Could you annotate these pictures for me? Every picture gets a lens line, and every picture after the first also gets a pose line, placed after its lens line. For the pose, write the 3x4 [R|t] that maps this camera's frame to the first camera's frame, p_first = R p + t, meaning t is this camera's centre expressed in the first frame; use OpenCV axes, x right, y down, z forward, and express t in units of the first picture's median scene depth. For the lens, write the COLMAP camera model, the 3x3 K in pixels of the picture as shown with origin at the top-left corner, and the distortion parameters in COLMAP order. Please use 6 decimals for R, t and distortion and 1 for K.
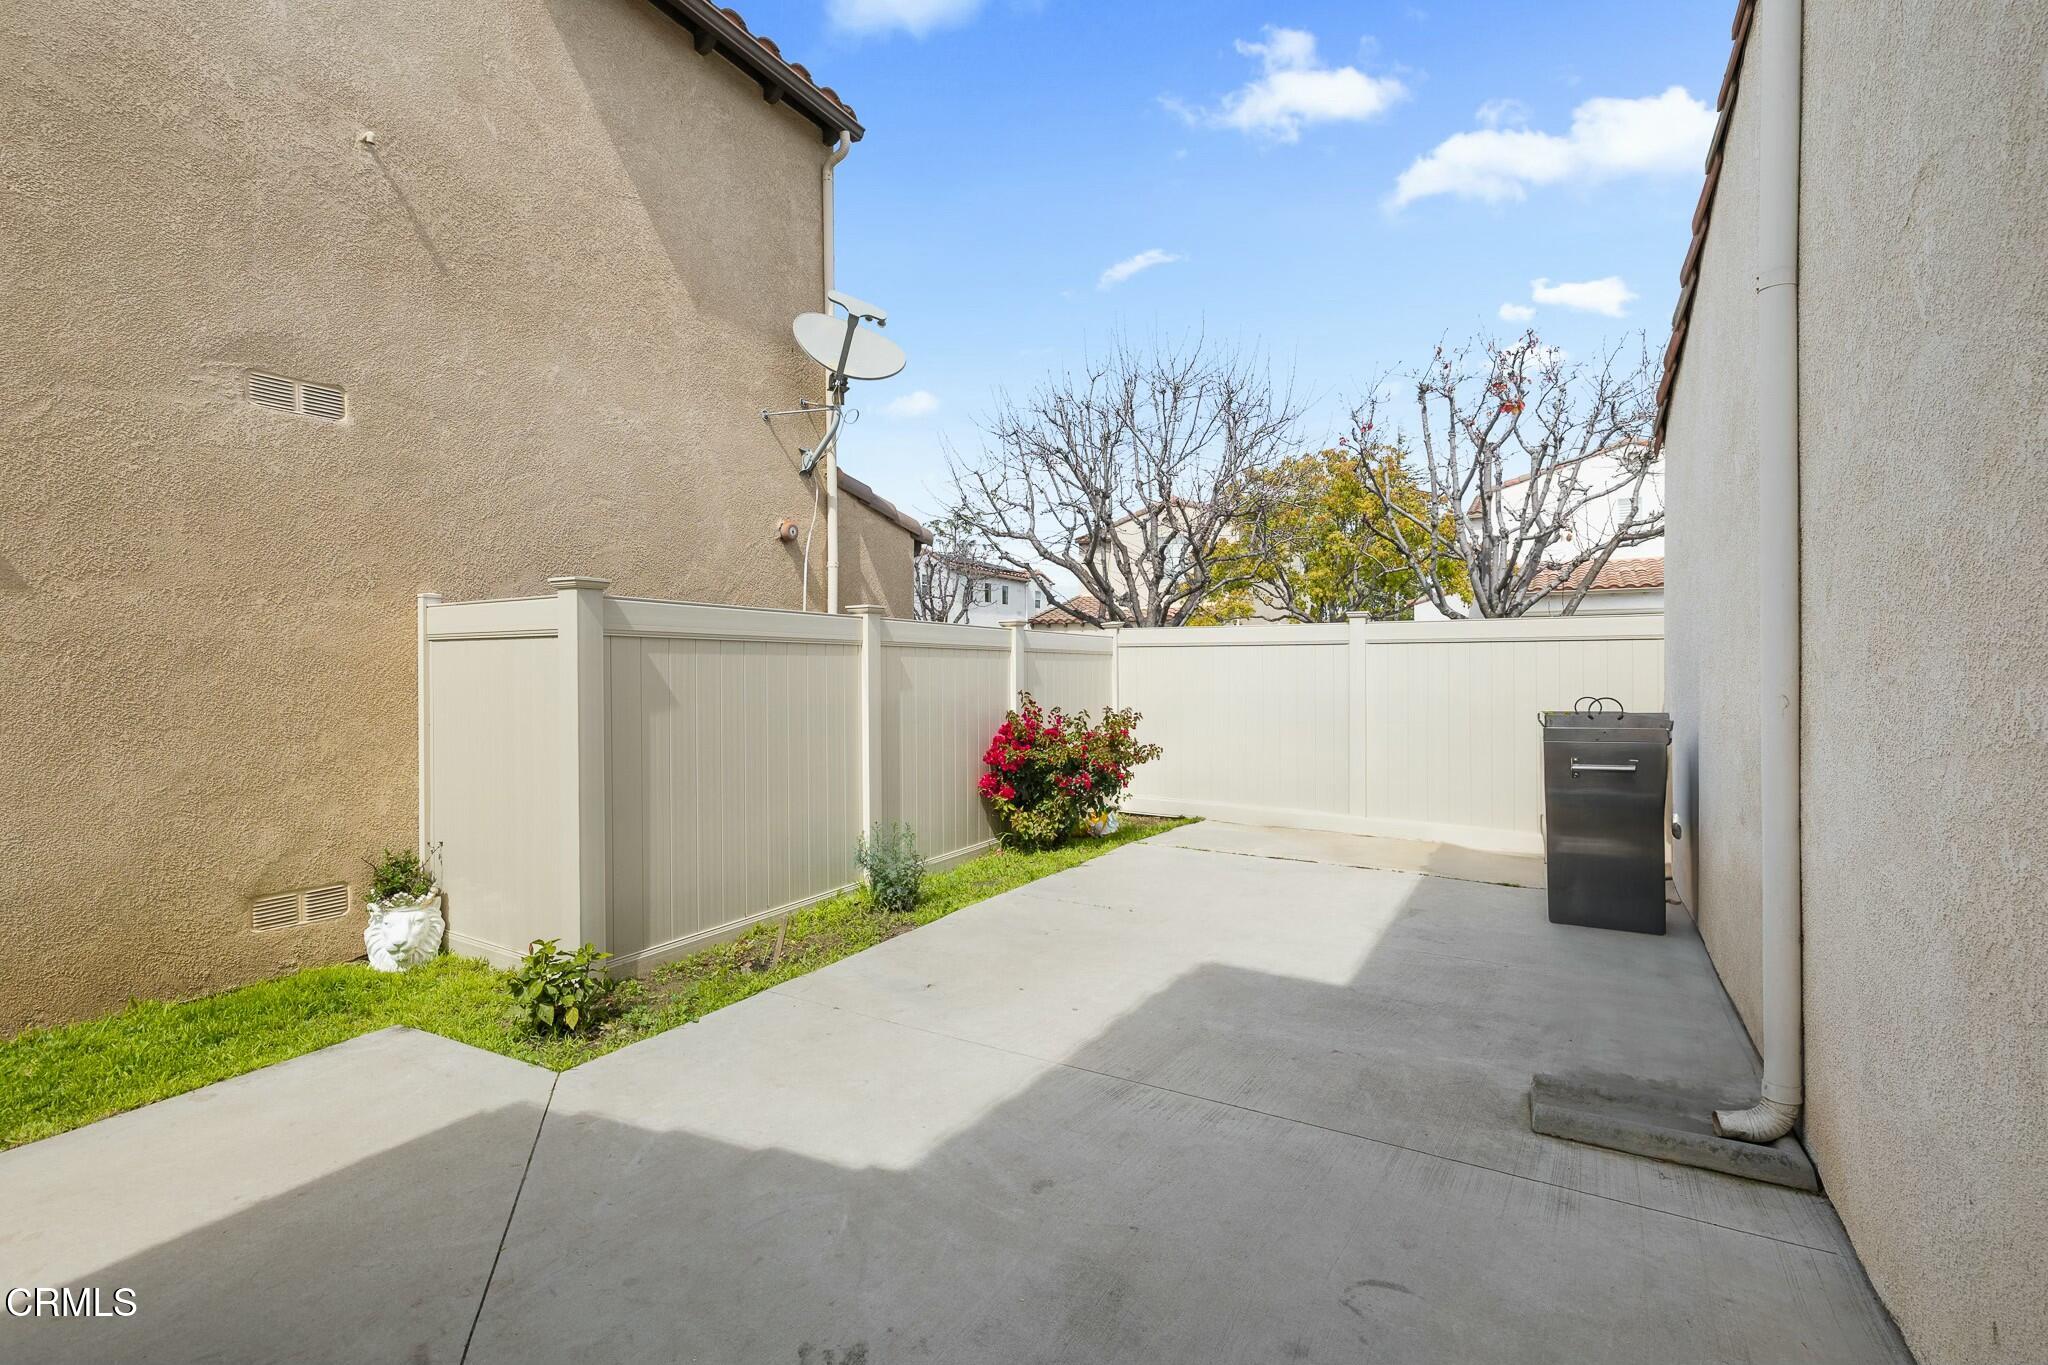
lens RADIAL K [[885.4, 0, 1006.6], [0, 885.4, 679.2], [0, 0, 1]] dist [-0.001203, -0.000121]
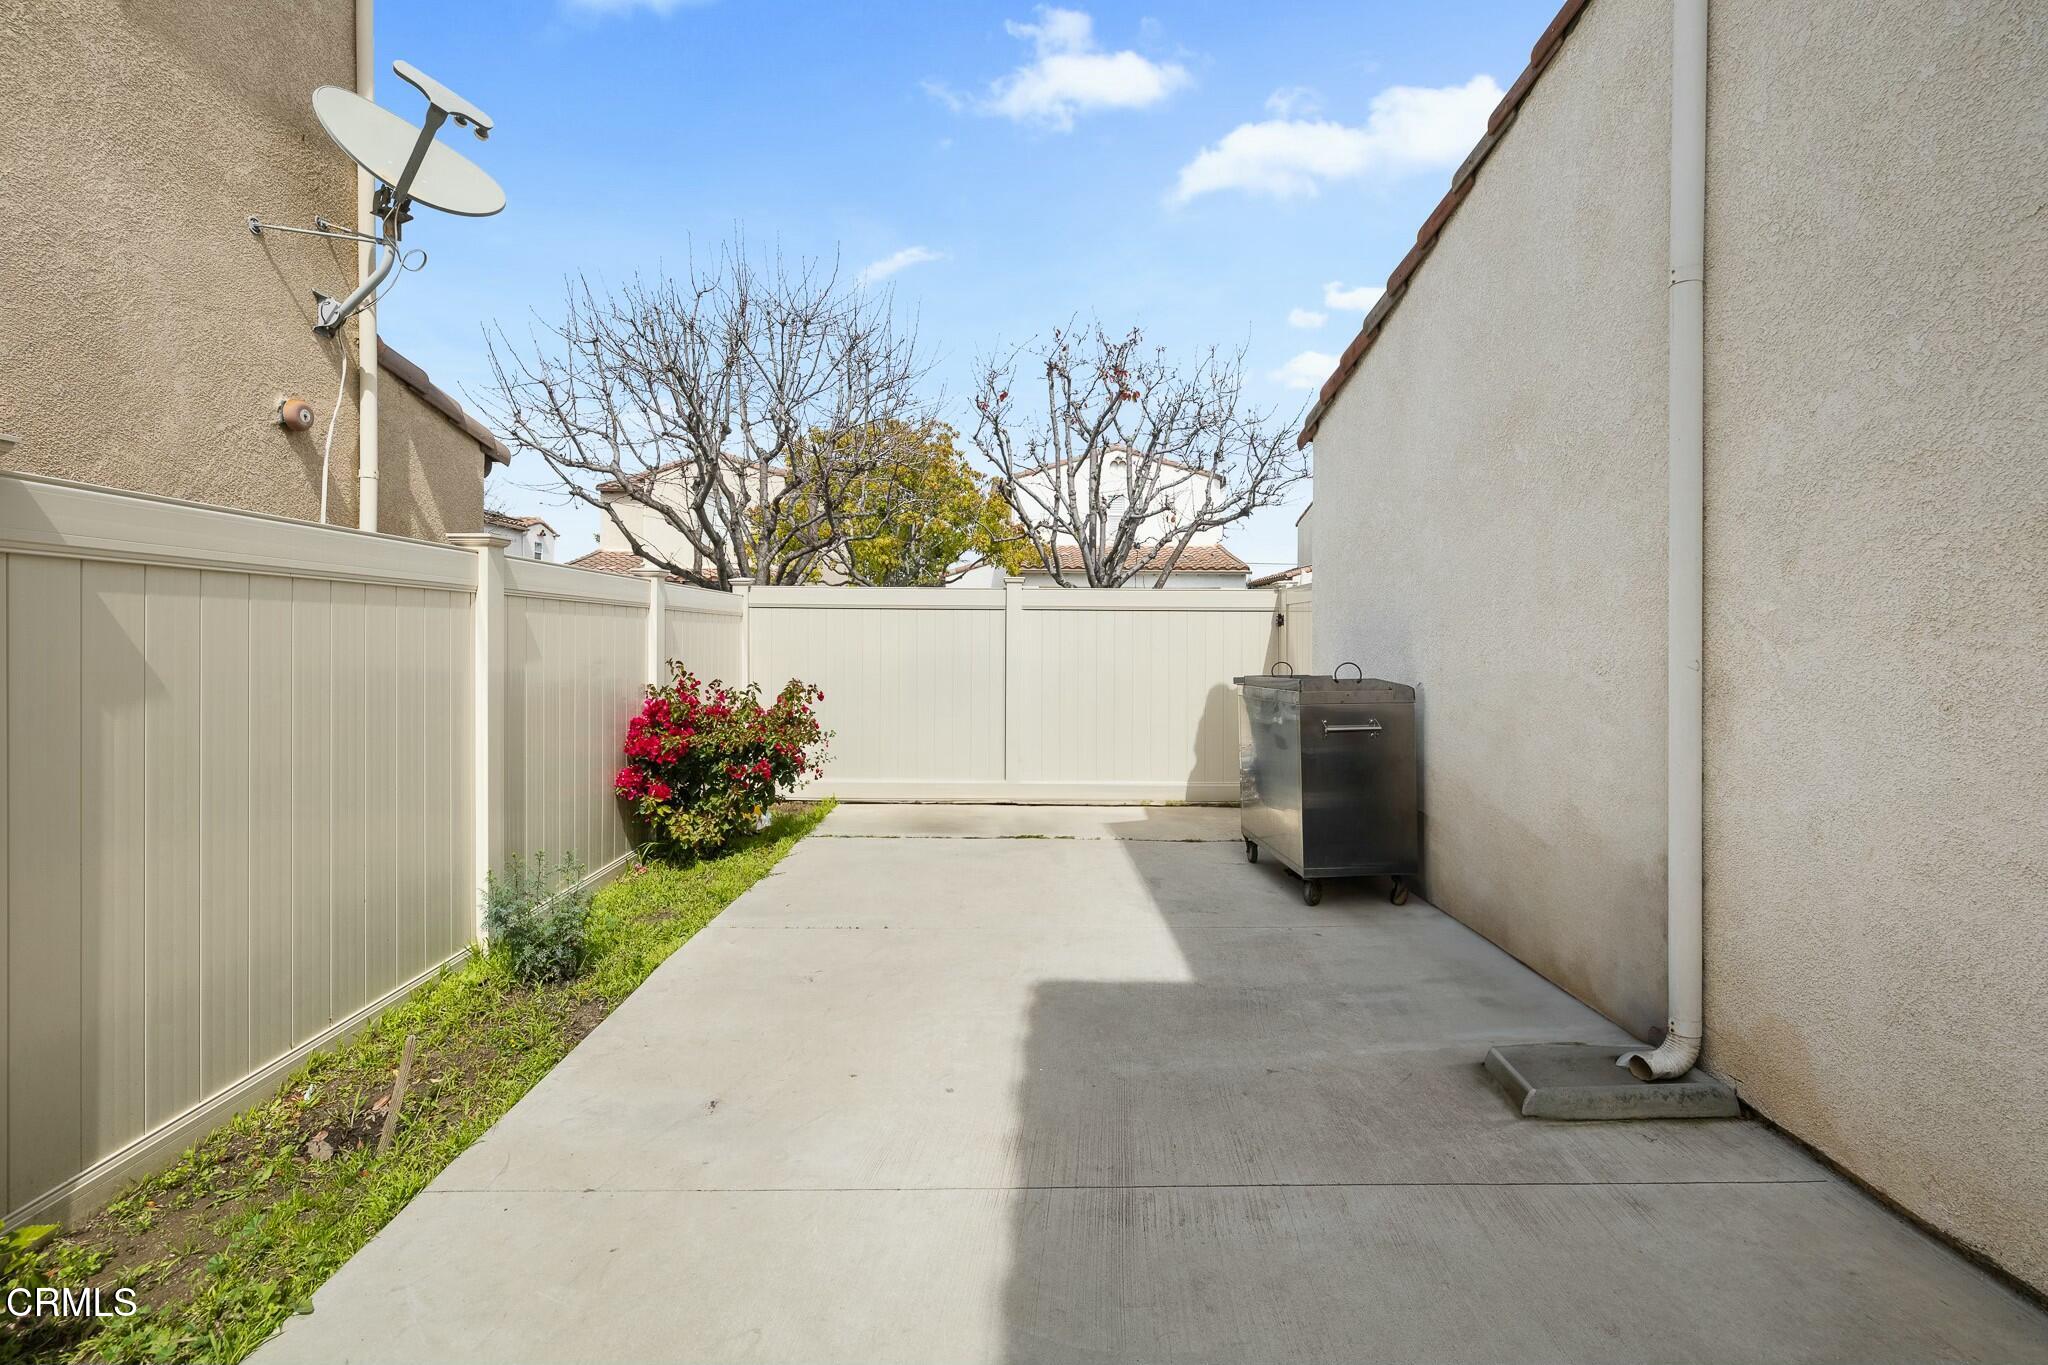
lens RADIAL K [[885.4, 0, 1018.9], [0, 885.4, 645.9], [0, 0, 1]] dist [-0.001203, -0.000121]
pose [[0.852403, 0.001341, 0.522884, -0.136982], [-0.001560, 0.999999, -0.000021, 0.000774], [-0.522883, -0.000798, 0.852404, 0.178604]]
